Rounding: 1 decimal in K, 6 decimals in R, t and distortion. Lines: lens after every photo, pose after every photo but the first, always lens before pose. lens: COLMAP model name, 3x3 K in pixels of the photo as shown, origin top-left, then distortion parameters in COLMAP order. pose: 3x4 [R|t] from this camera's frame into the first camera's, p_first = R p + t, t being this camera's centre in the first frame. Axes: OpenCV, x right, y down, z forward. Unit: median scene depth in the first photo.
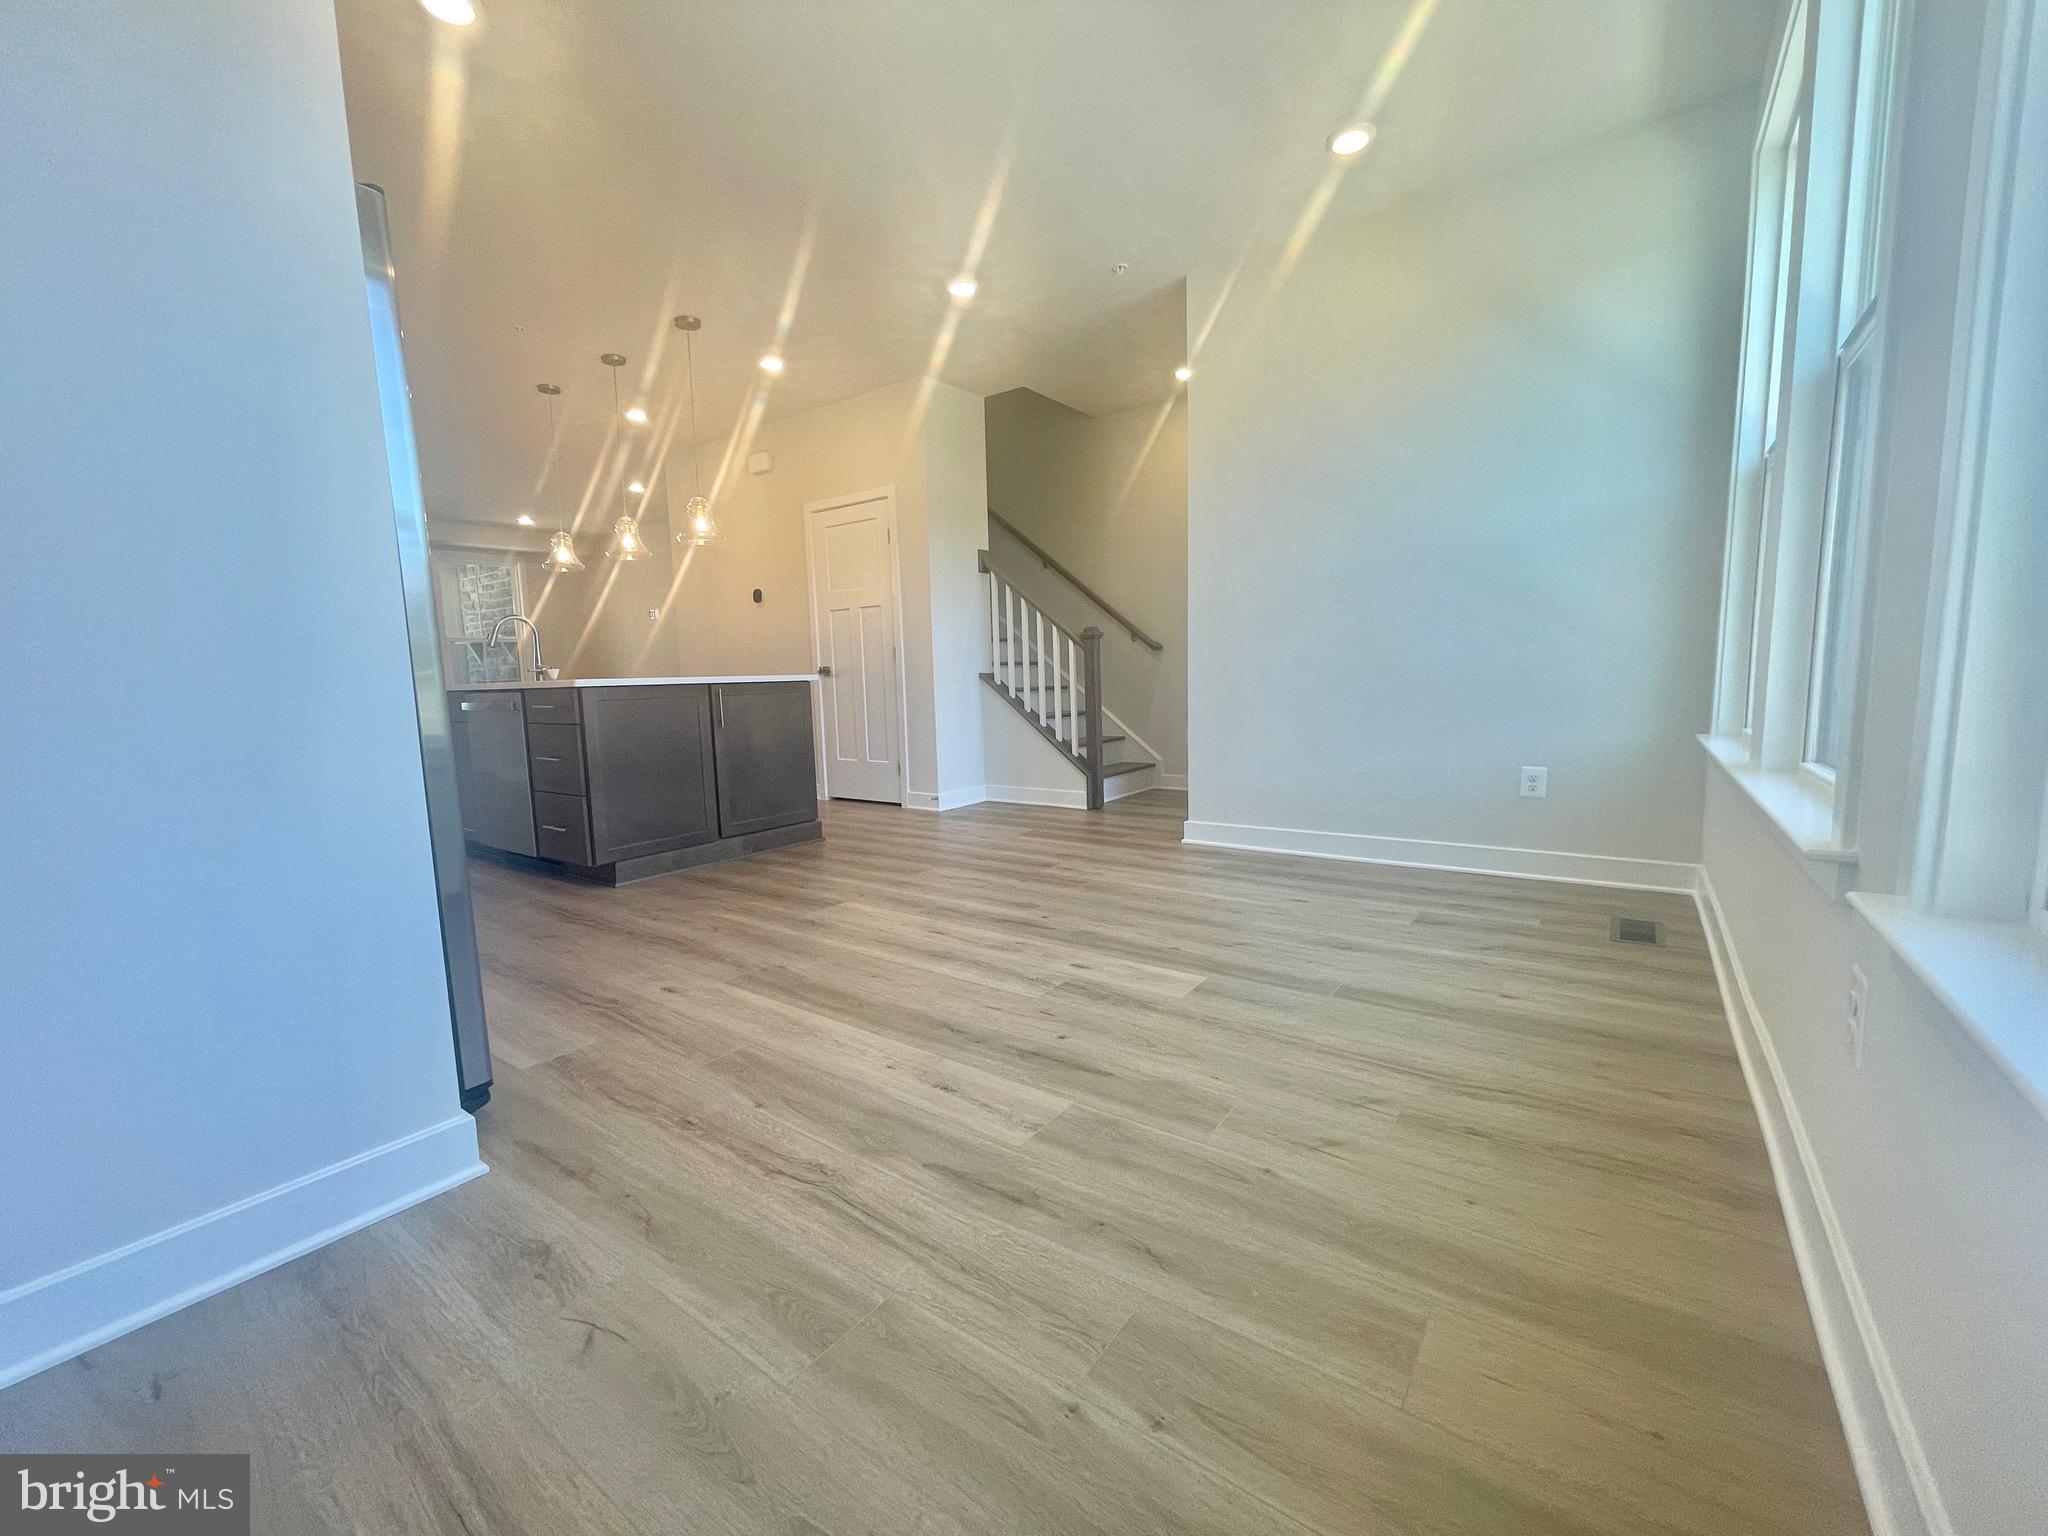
lens RADIAL K [[820.5, 0, 1024.0], [0, 820.5, 768.0], [0, 0, 1]] dist [0.001727, -0.003843]
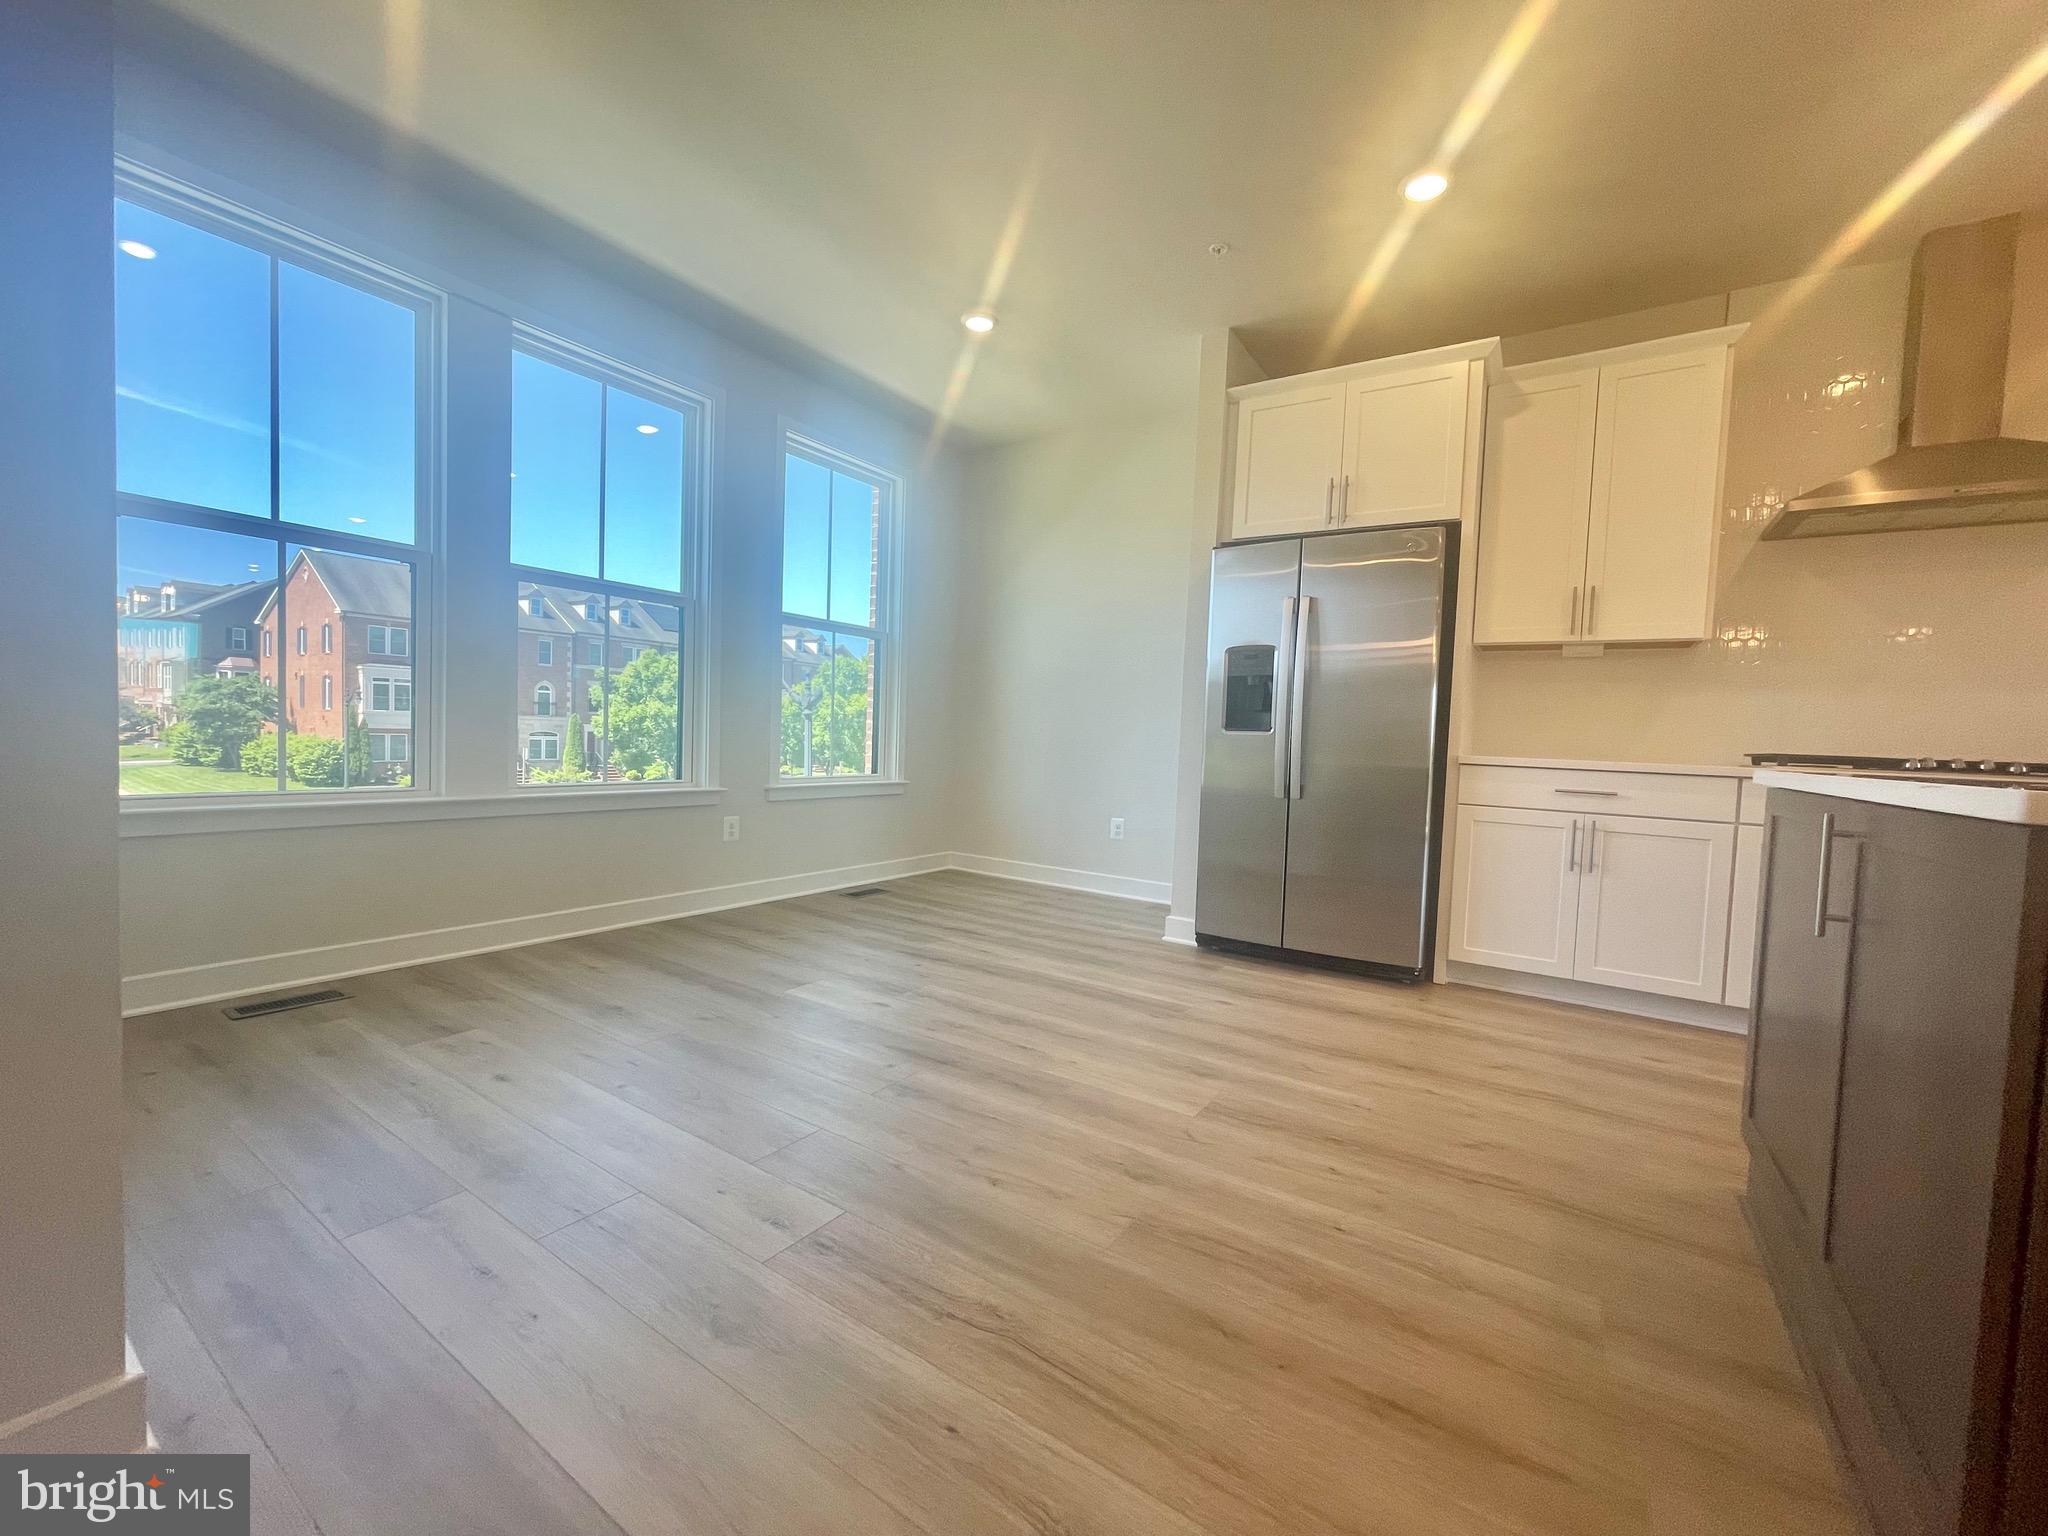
lens RADIAL K [[820.5, 0, 1024.0], [0, 820.5, 768.0], [0, 0, 1]] dist [0.001727, -0.003843]
pose [[-0.999279, -0.011462, -0.036204, -0.081609], [-0.016962, 0.987696, 0.155464, -0.257840], [0.033977, 0.155966, -0.987178, 2.105213]]
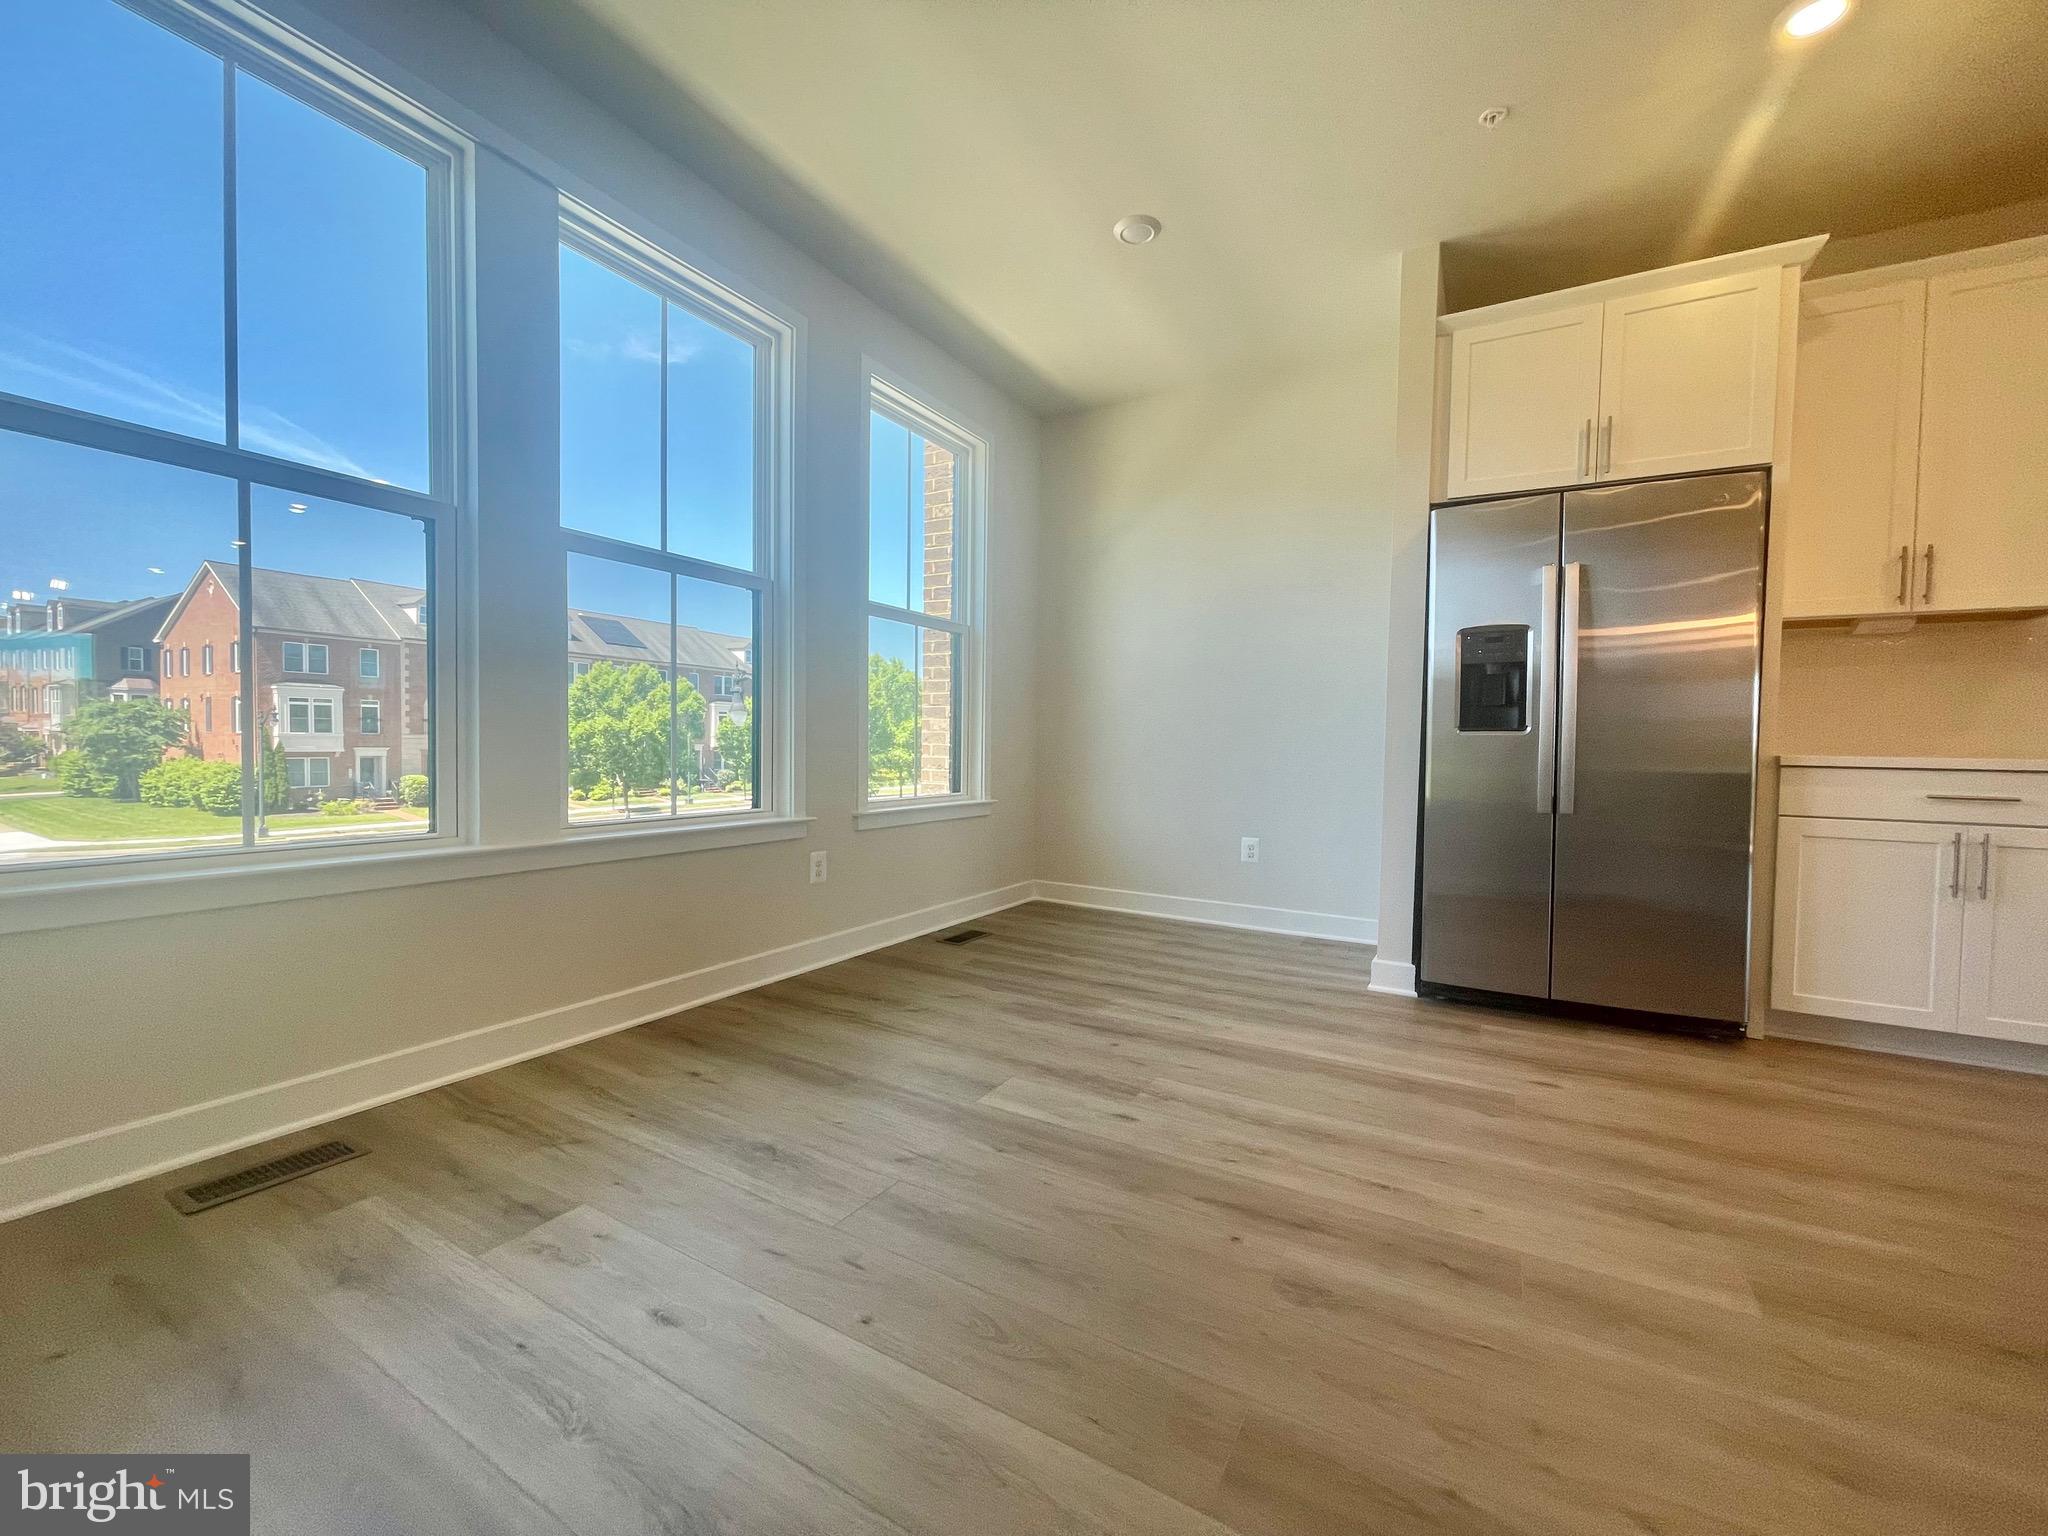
lens RADIAL K [[820.5, 0, 1024.0], [0, 820.5, 768.0], [0, 0, 1]] dist [0.001727, -0.003843]
pose [[-0.995099, 0.011749, -0.098182, 0.248616], [-0.002595, 0.989471, 0.144705, -0.220094], [0.098848, 0.144251, -0.984592, 1.777920]]
